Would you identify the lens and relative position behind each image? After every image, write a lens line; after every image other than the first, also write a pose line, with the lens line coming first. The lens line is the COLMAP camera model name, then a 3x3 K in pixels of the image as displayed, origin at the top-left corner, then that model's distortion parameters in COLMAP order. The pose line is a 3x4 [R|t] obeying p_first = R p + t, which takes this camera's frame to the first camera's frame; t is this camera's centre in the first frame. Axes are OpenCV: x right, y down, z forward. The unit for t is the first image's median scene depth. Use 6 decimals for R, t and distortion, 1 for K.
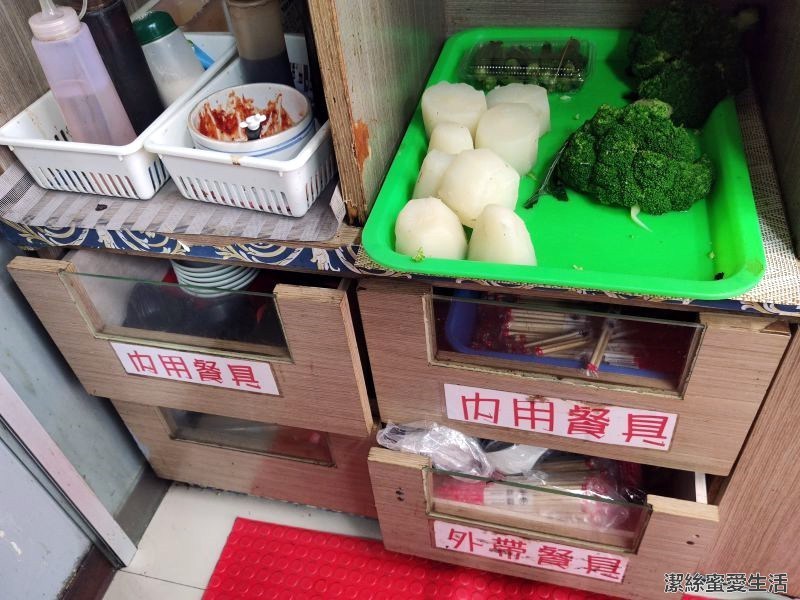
lens RADIAL K [[690.3, 0, 399.0], [0, 690.3, 302.8], [0, 0, 1]] dist [-0.012904, 0.003023]
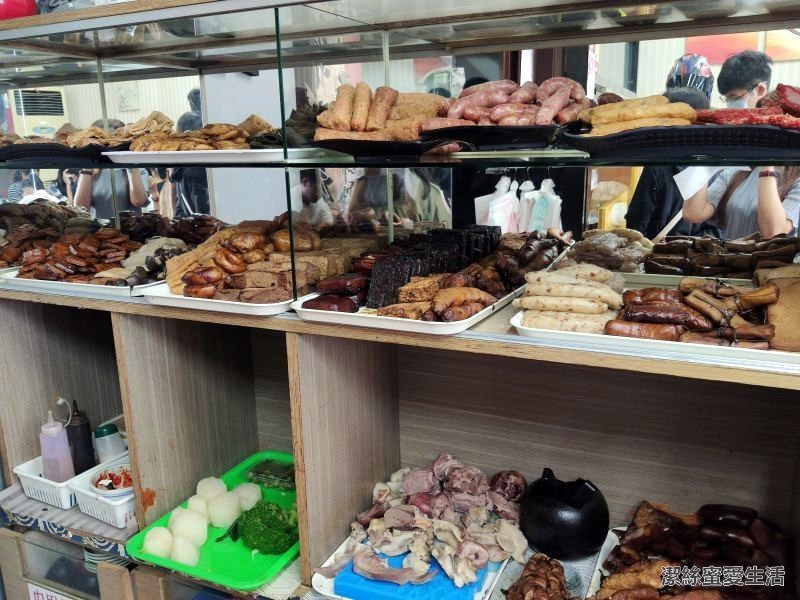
lens RADIAL K [[690.3, 0, 404.6], [0, 690.3, 303.2], [0, 0, 1]] dist [-0.012904, 0.003023]
pose [[0.978548, 0.108830, -0.174928, 0.949474], [-0.180924, 0.860081, -0.476998, 0.123207], [0.098540, 0.498414, 0.861321, -1.025447]]
